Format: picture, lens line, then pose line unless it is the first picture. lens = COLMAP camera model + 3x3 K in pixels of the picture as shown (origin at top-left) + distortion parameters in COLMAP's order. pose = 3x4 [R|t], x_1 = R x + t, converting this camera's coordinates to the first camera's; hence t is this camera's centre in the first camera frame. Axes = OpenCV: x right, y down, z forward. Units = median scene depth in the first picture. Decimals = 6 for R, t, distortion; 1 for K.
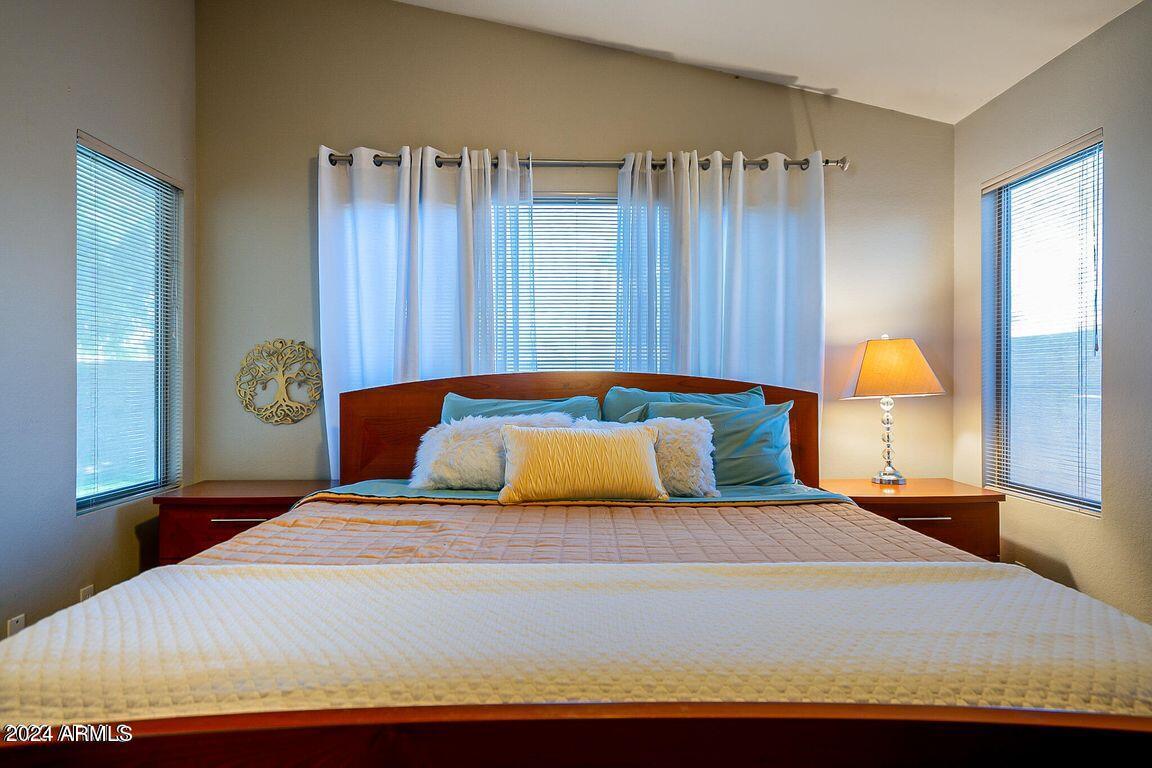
lens RADIAL K [[681.8, 0, 574.9], [0, 681.8, 381.0], [0, 0, 1]] dist [-0.024039, -0.001138]
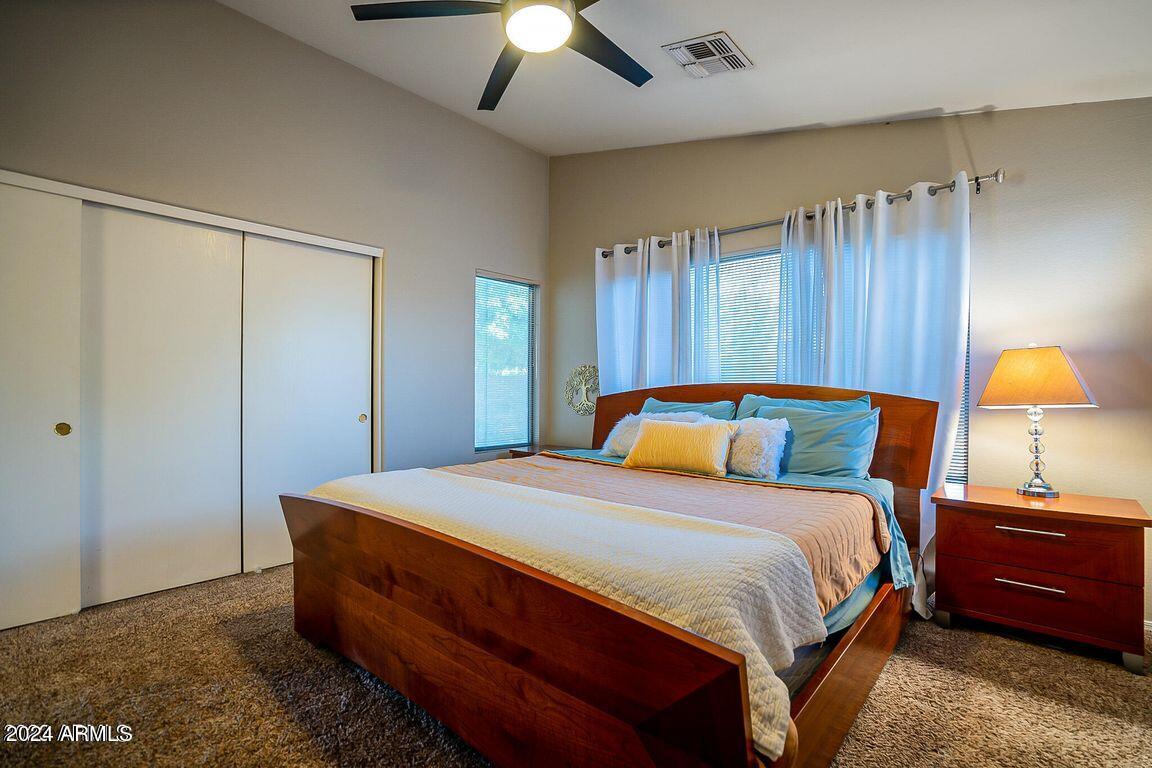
lens RADIAL K [[532.7, 0, 574.9], [0, 532.7, 390.5], [0, 0, 1]] dist [-0.050187, 0.015856]
pose [[0.739828, 0.002368, -0.672792, 0.470348], [-0.002951, 0.999996, 0.000275, 0.001571], [0.672789, 0.001782, 0.739832, 0.002542]]
